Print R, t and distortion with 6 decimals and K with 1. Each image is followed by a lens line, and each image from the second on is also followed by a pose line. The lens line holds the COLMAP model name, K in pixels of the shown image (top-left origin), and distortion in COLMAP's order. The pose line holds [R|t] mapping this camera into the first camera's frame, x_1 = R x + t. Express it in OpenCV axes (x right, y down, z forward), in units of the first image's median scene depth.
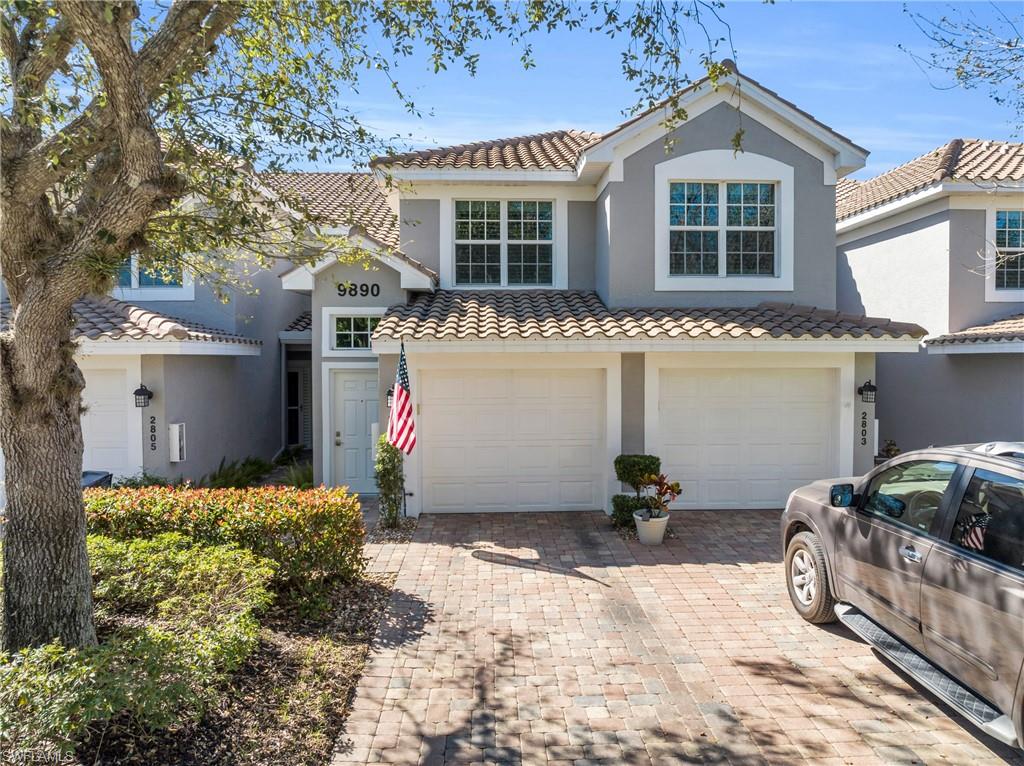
lens RADIAL K [[729.4, 0, 512.4], [0, 729.4, 381.1], [0, 0, 1]] dist [-0.056305, 0.022339]
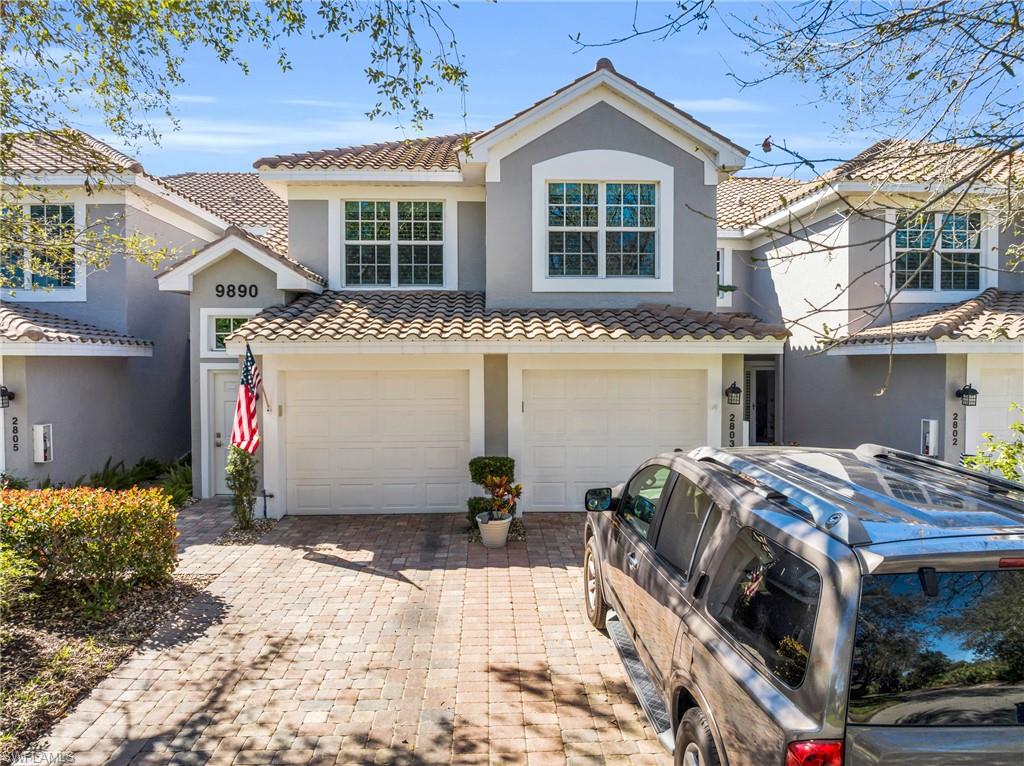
lens RADIAL K [[729.4, 0, 513.9], [0, 729.4, 379.8], [0, 0, 1]] dist [-0.056305, 0.022339]
pose [[0.999984, 0.000978, 0.005639, 0.189851], [-0.000970, 0.999999, -0.001400, -0.002507], [-0.005640, 0.001394, 0.999983, 0.002922]]
